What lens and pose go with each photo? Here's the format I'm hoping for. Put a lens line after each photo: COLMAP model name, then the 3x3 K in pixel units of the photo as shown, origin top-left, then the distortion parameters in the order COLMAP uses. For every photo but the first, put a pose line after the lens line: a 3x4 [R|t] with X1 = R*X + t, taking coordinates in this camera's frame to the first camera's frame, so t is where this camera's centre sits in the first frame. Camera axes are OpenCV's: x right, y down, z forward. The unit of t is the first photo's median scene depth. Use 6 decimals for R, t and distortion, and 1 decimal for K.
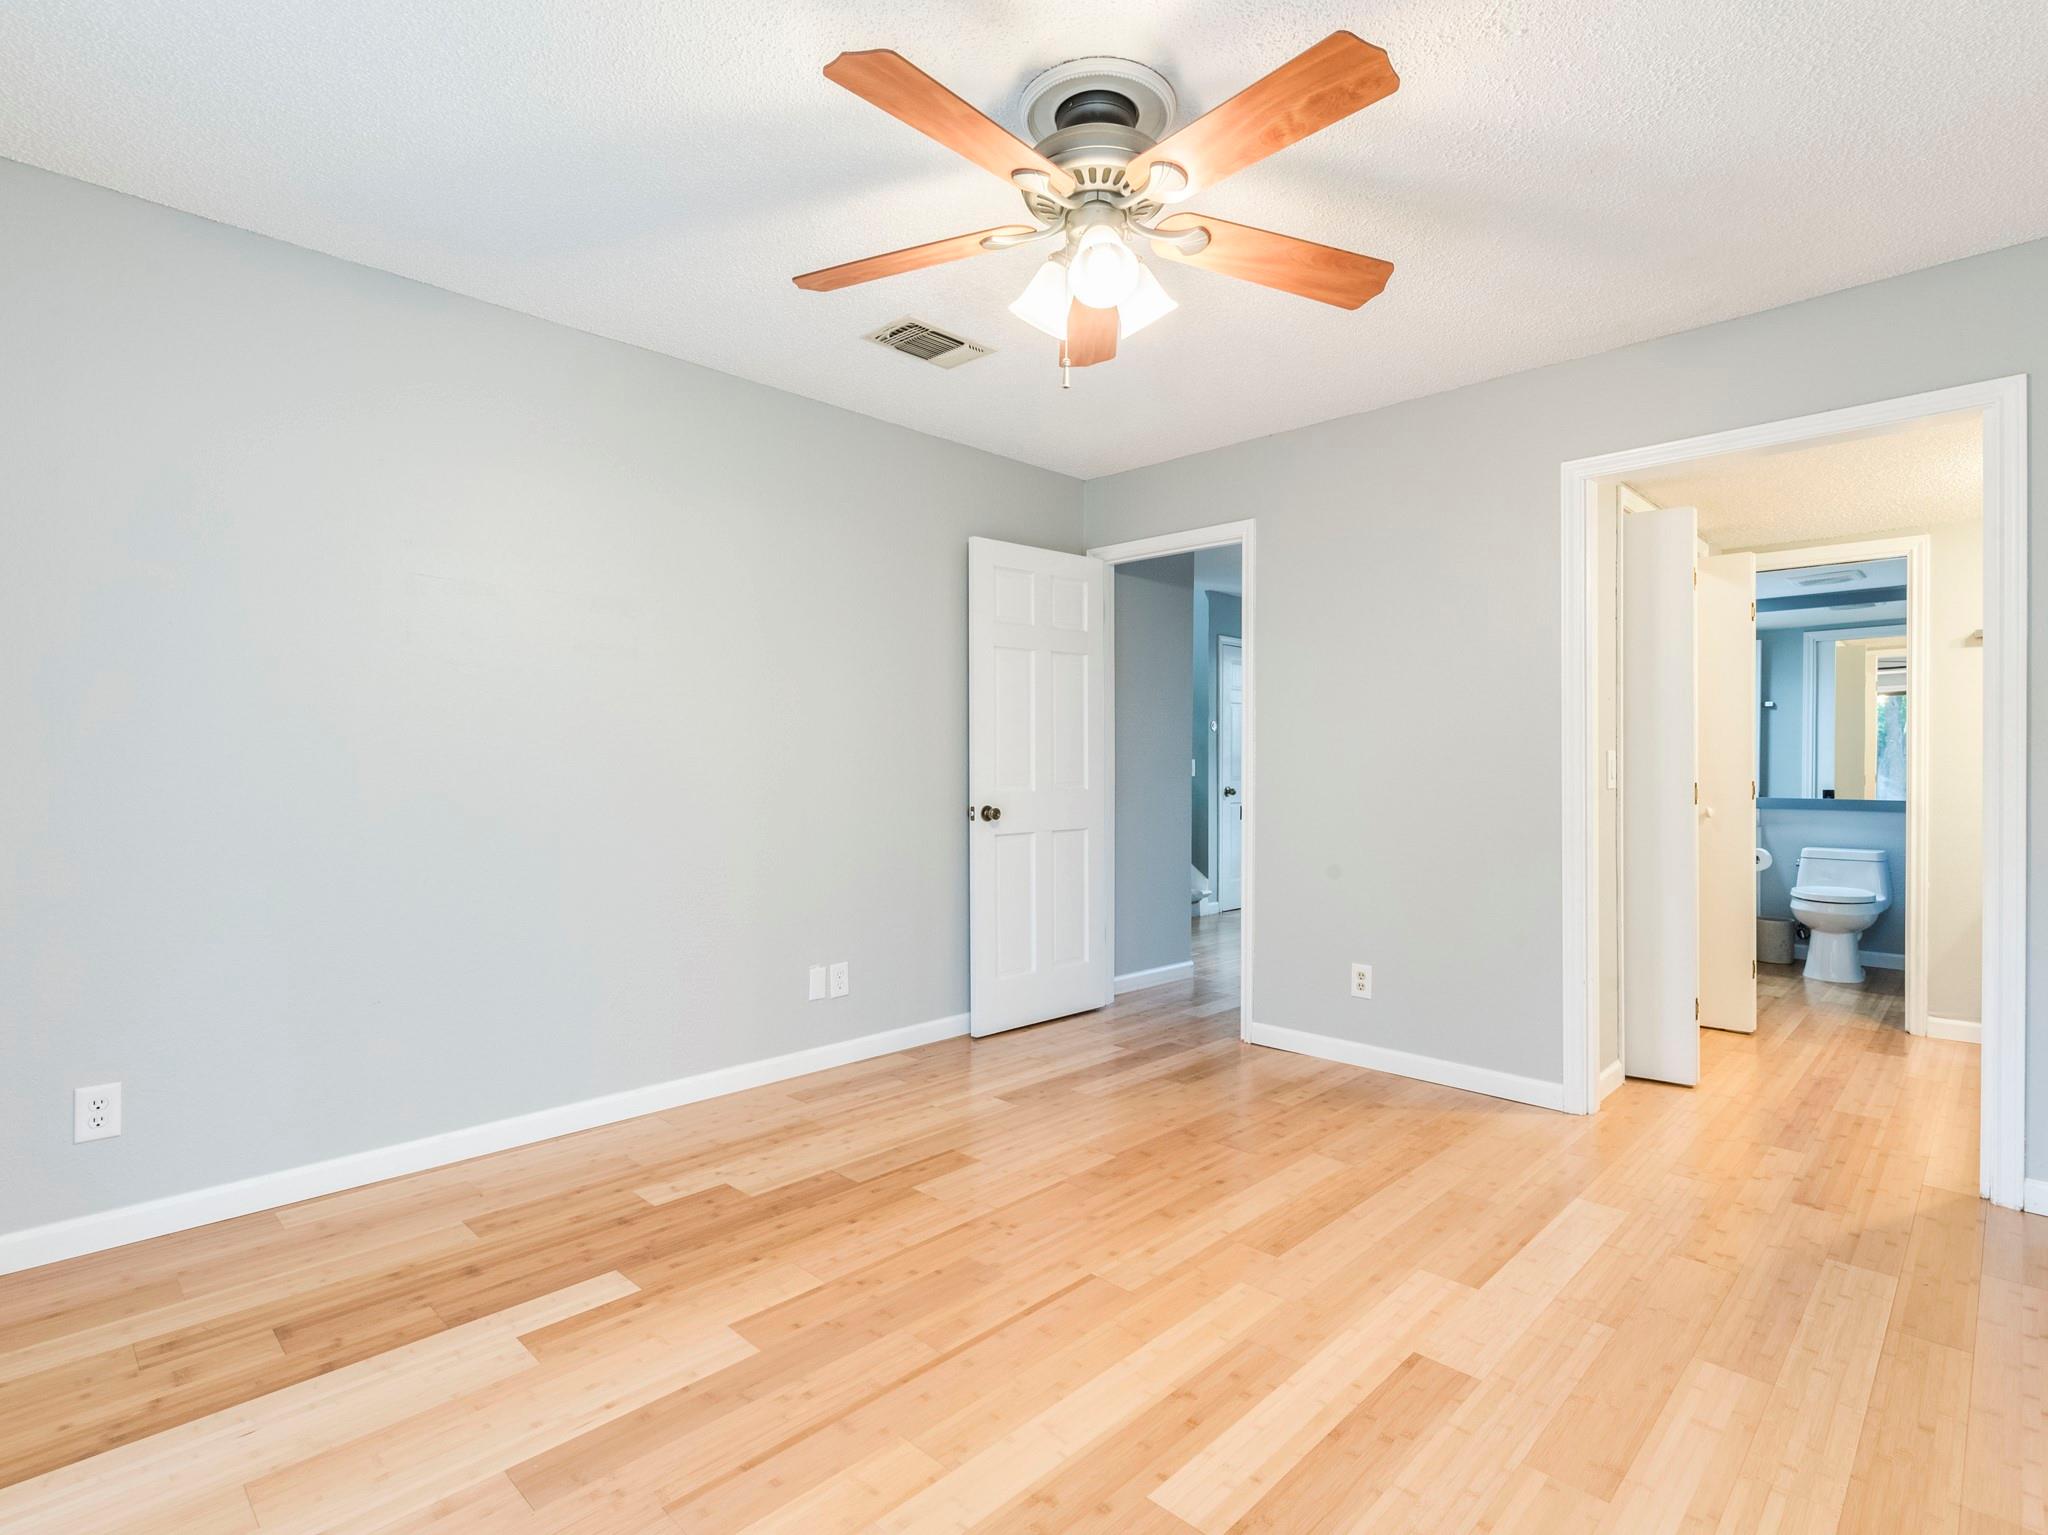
lens RADIAL K [[997.8, 0, 1024.0], [0, 997.8, 767.5], [0, 0, 1]] dist [0.001228, -0.000080]
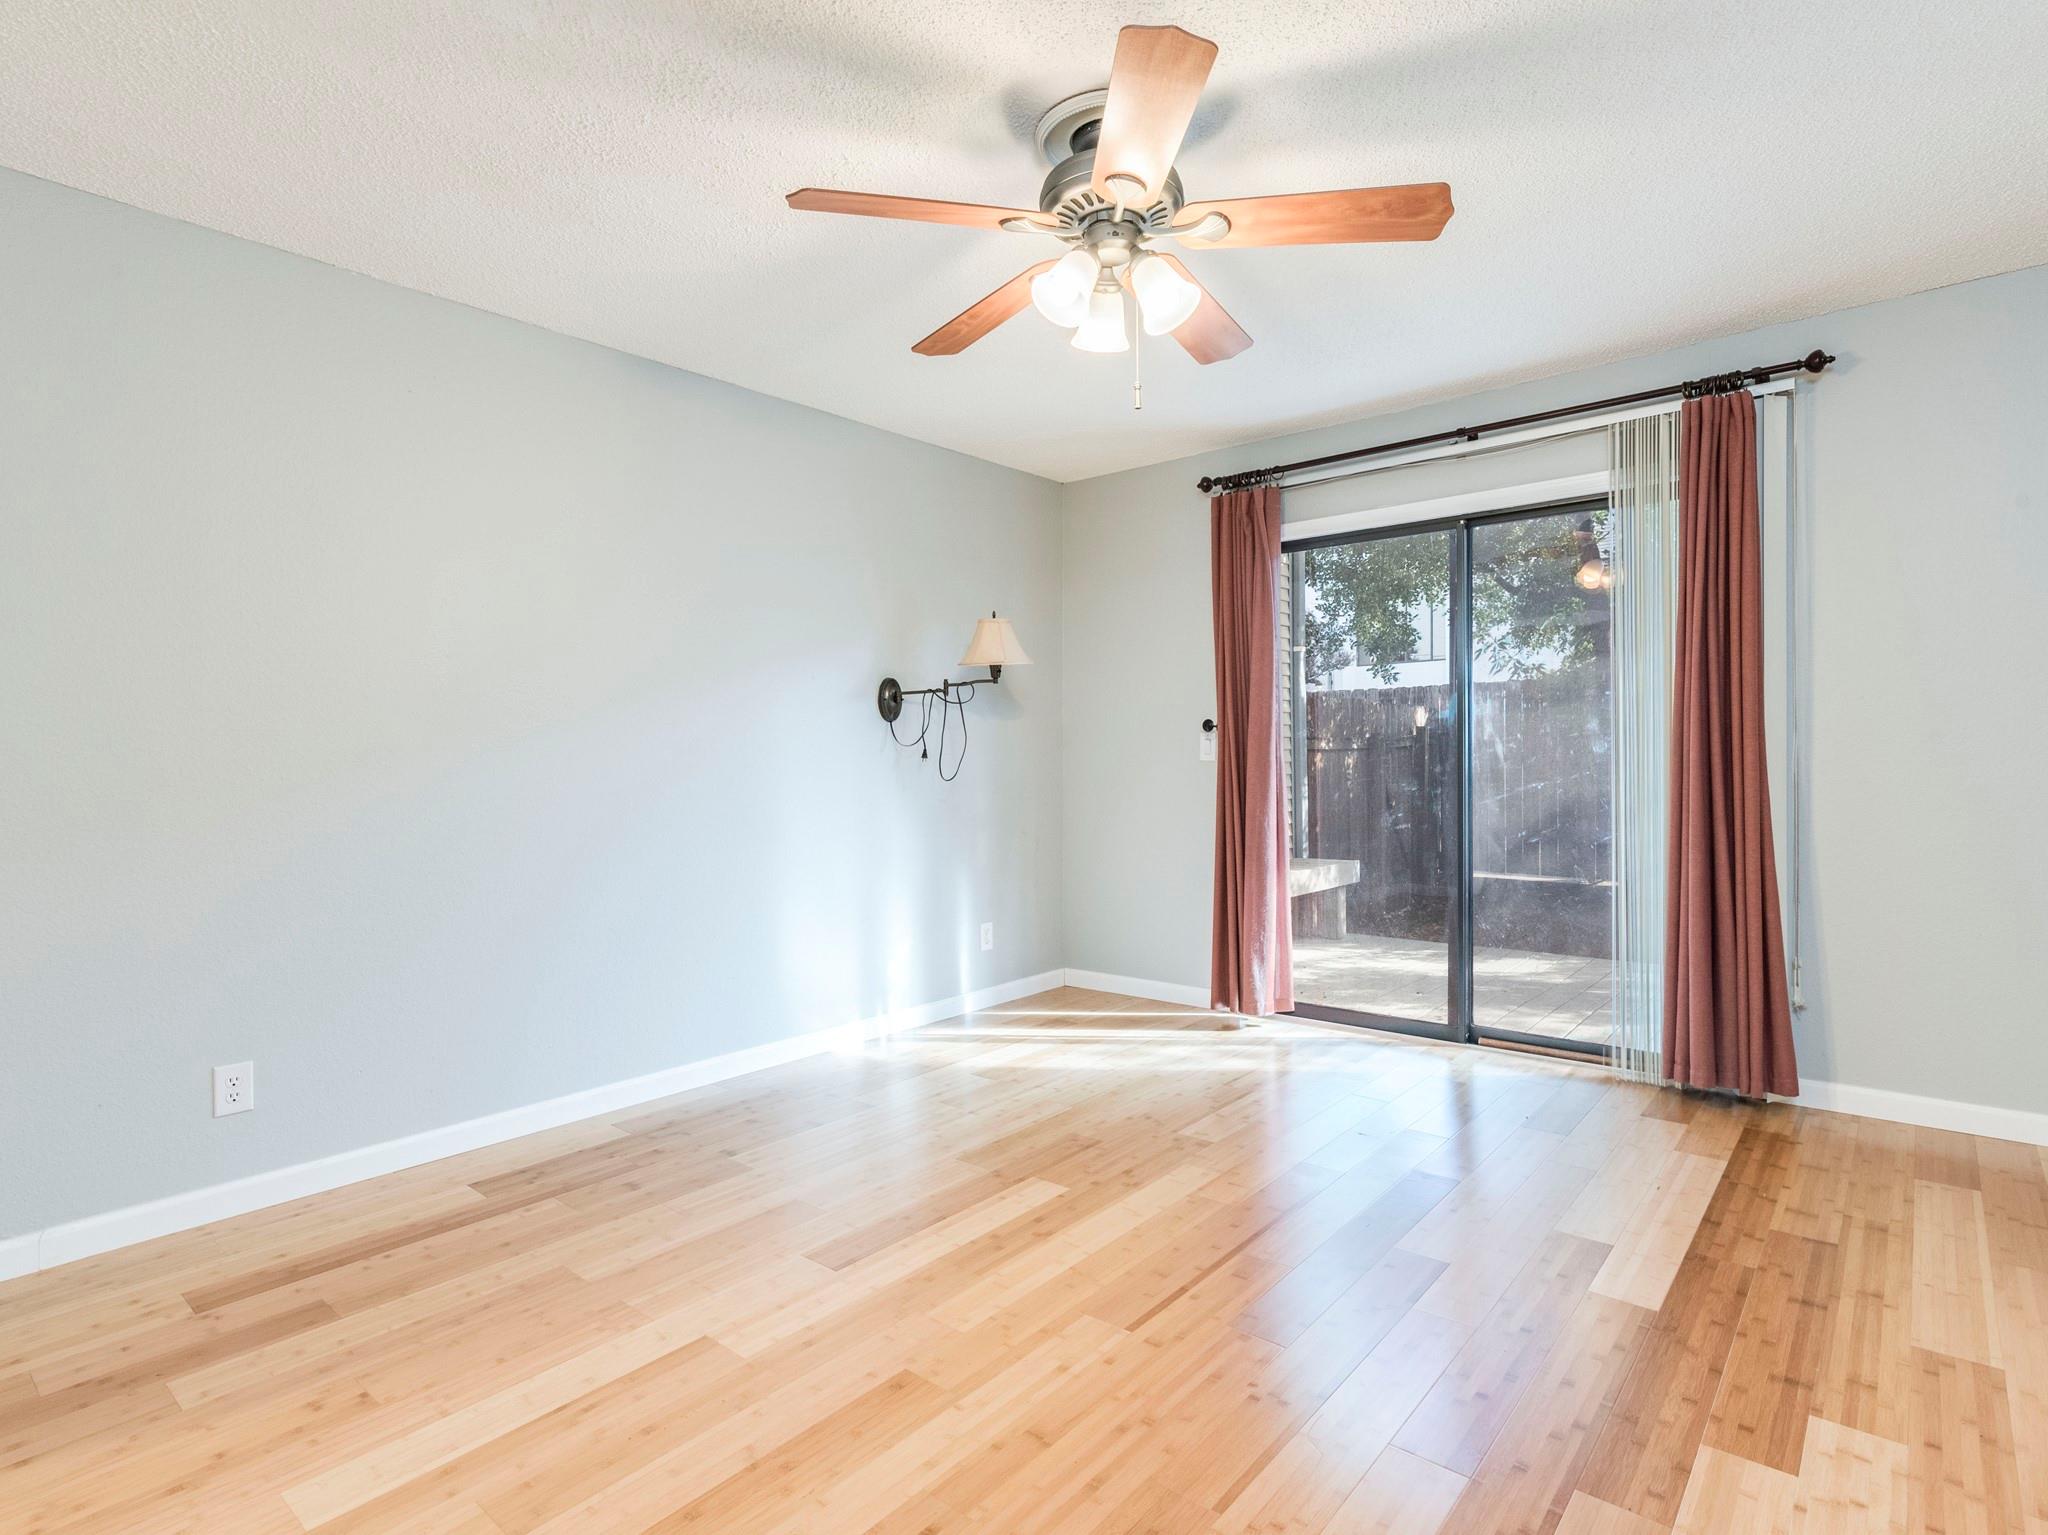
lens RADIAL K [[997.8, 0, 1024.0], [0, 997.8, 767.5], [0, 0, 1]] dist [0.001228, -0.000080]
pose [[-0.997545, 0.011538, -0.069069, 0.218365], [0.010871, 0.999891, 0.010020, -0.000421], [0.069177, 0.009245, -0.997562, 1.881812]]
